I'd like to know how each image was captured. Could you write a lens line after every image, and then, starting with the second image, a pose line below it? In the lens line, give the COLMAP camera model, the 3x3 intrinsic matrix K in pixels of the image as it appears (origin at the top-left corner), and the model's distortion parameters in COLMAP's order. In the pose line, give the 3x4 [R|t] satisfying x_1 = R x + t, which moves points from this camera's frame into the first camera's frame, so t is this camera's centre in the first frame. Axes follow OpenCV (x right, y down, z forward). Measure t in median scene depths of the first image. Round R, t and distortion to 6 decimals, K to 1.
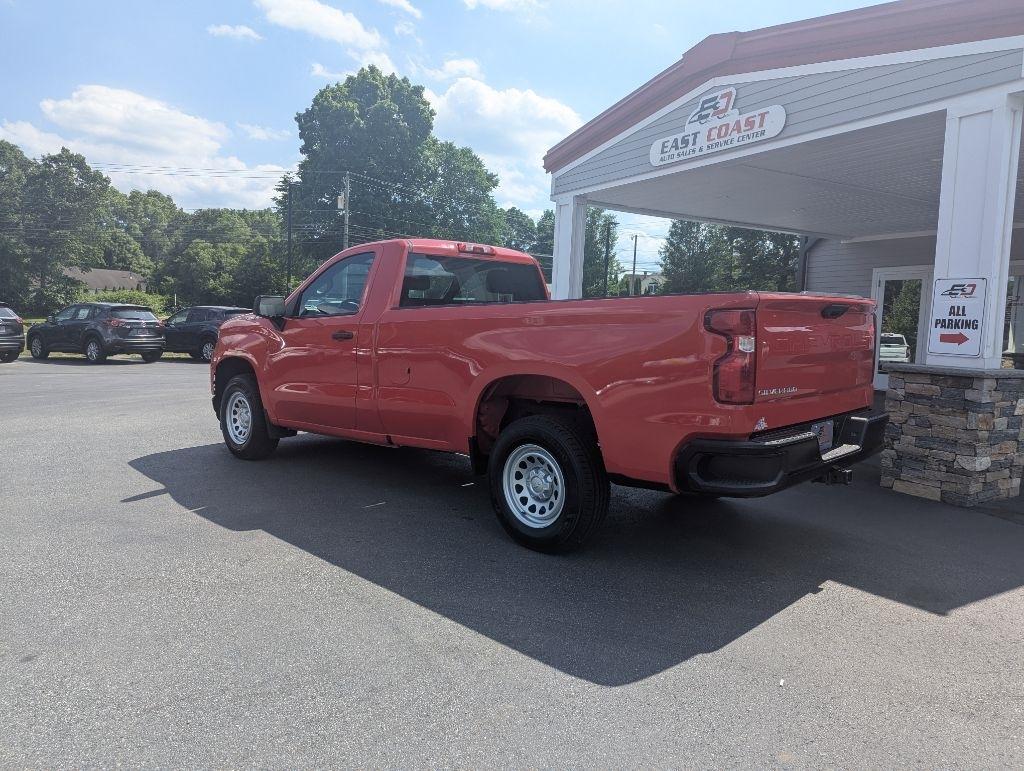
lens RADIAL K [[717.6, 0, 504.7], [0, 717.6, 374.2], [0, 0, 1]] dist [0.057861, -0.048685]
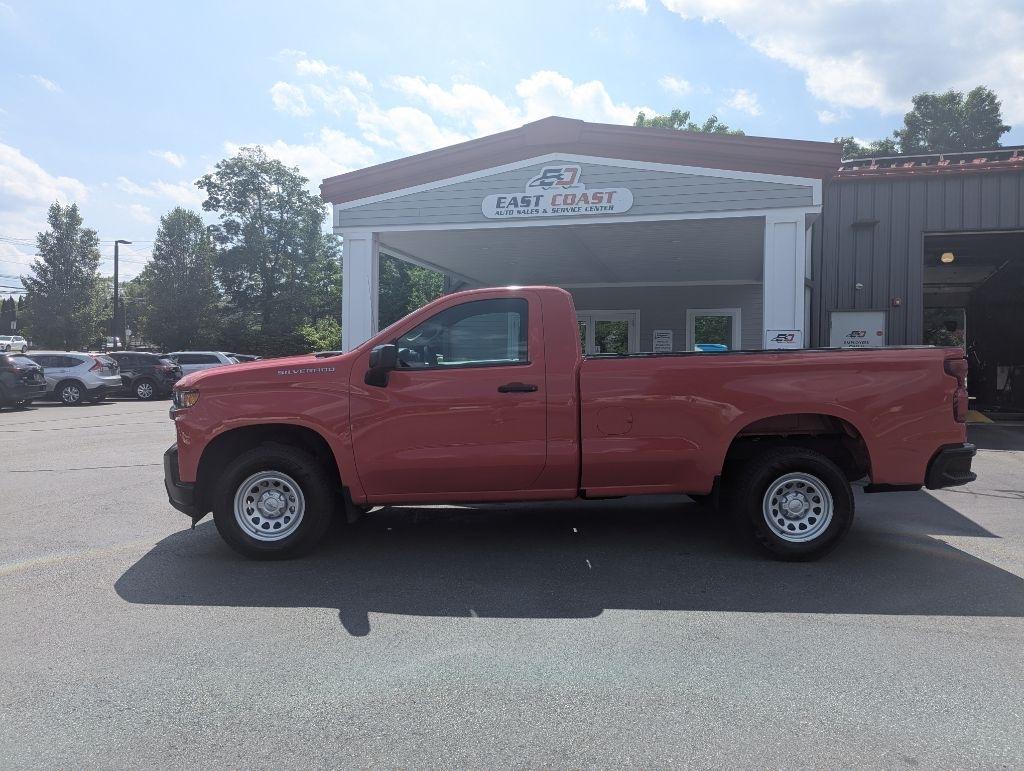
lens RADIAL K [[717.6, 0, 504.1], [0, 717.6, 374.2], [0, 0, 1]] dist [0.057861, -0.048685]
pose [[0.712863, -0.037219, 0.700315, -0.594917], [0.063584, 0.997908, -0.011689, -0.042793], [-0.698415, 0.052862, 0.713738, 0.244155]]
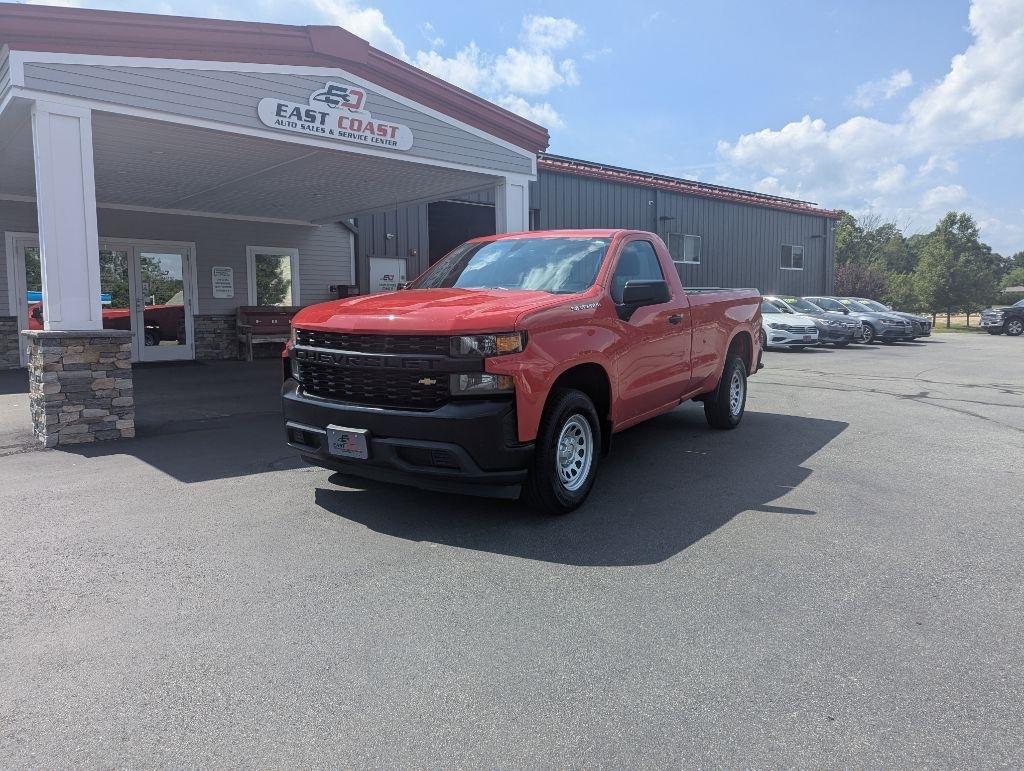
lens RADIAL K [[717.6, 0, 516.0], [0, 717.6, 370.0], [0, 0, 1]] dist [0.057861, -0.048685]
pose [[-0.203517, -0.115906, 0.972186, -0.843785], [0.066631, 0.989026, 0.131862, -0.093245], [-0.976801, 0.091614, -0.193561, 0.985868]]
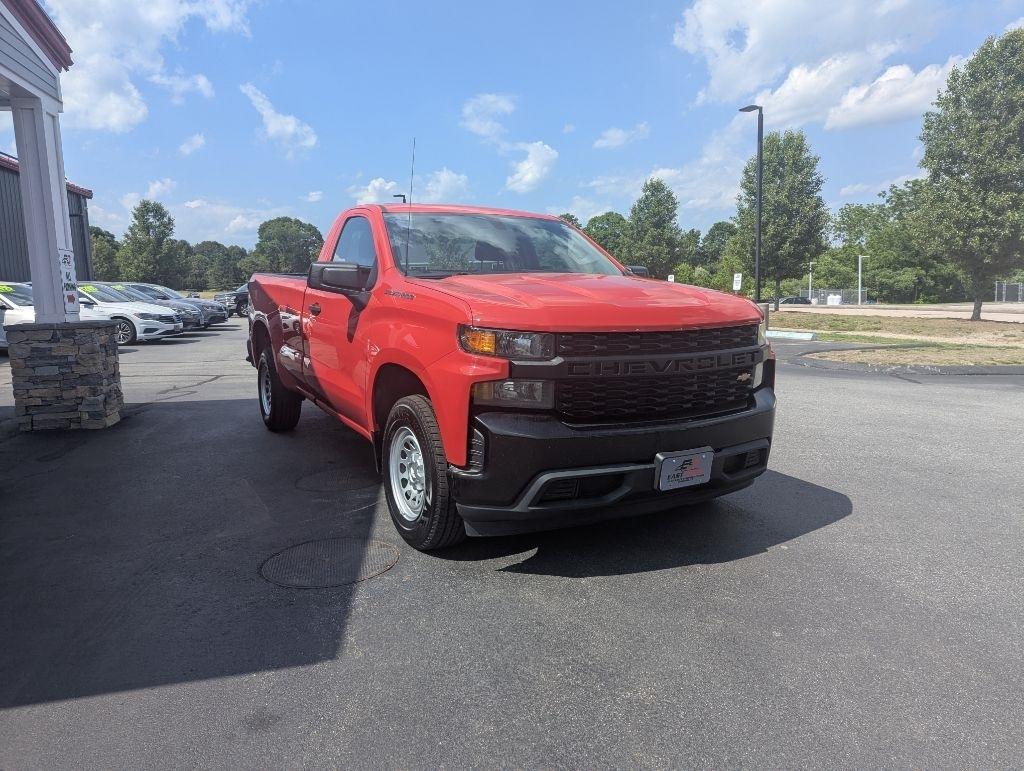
lens RADIAL K [[717.6, 0, 519.1], [0, 717.6, 375.4], [0, 0, 1]] dist [0.057861, -0.048685]
pose [[-0.962243, -0.045473, 0.268367, -0.322588], [0.010702, 0.978863, 0.204236, -0.118865], [-0.271982, 0.199397, -0.941417, 1.421194]]
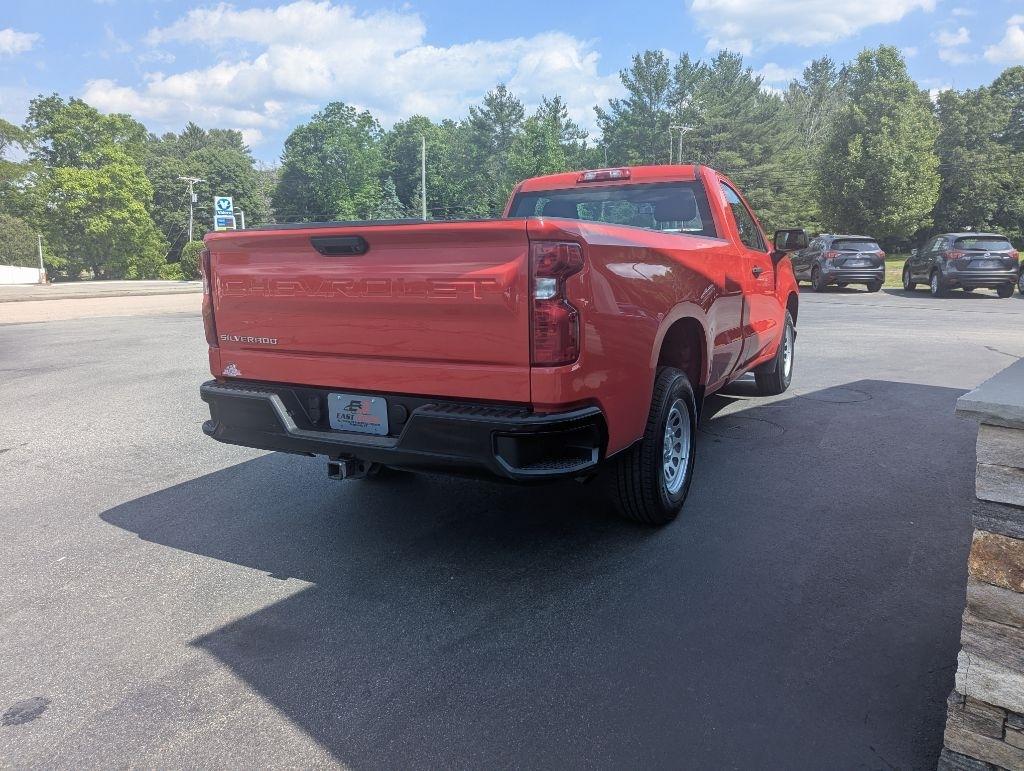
lens RADIAL K [[717.6, 0, 526.2], [0, 717.6, 384.4], [0, 0, 1]] dist [0.057861, -0.048685]
pose [[0.278973, 0.153110, -0.948014, 0.597573], [-0.050670, 0.988179, 0.144686, -0.030806], [0.958961, 0.007672, 0.283434, 0.478879]]
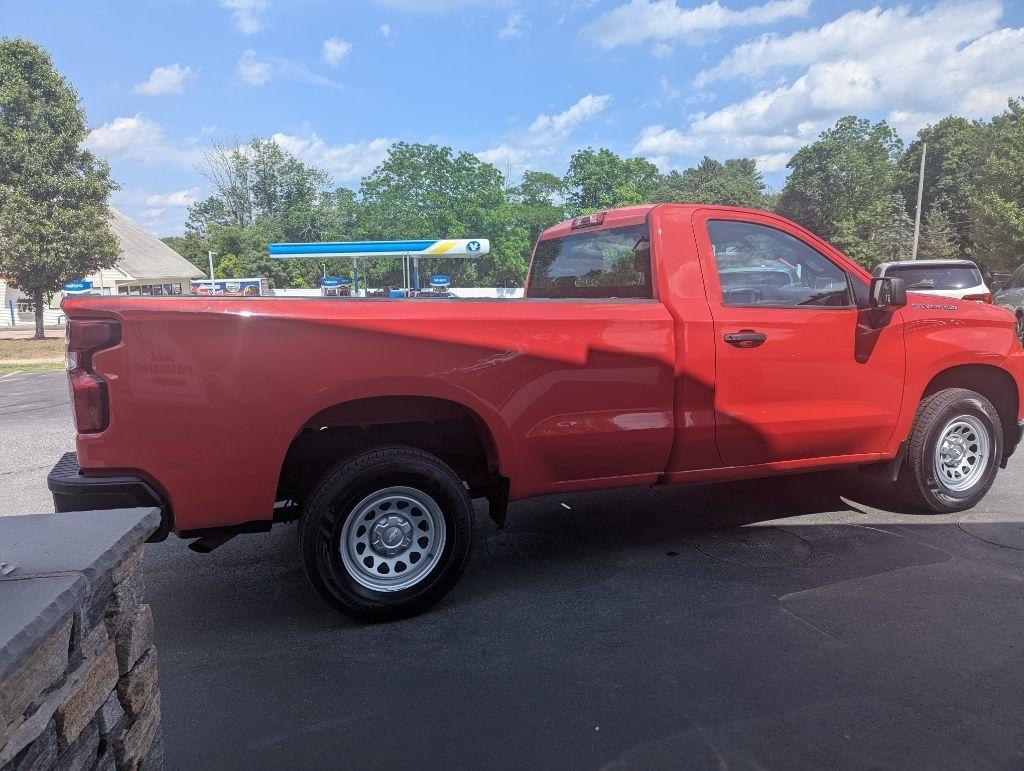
lens RADIAL K [[717.6, 0, 503.2], [0, 717.6, 388.5], [0, 0, 1]] dist [0.057861, -0.048685]
pose [[-0.407564, 0.122247, -0.904957, 0.528625], [-0.057660, 0.985576, 0.159106, -0.082602], [0.911354, 0.117025, -0.394637, 0.905867]]
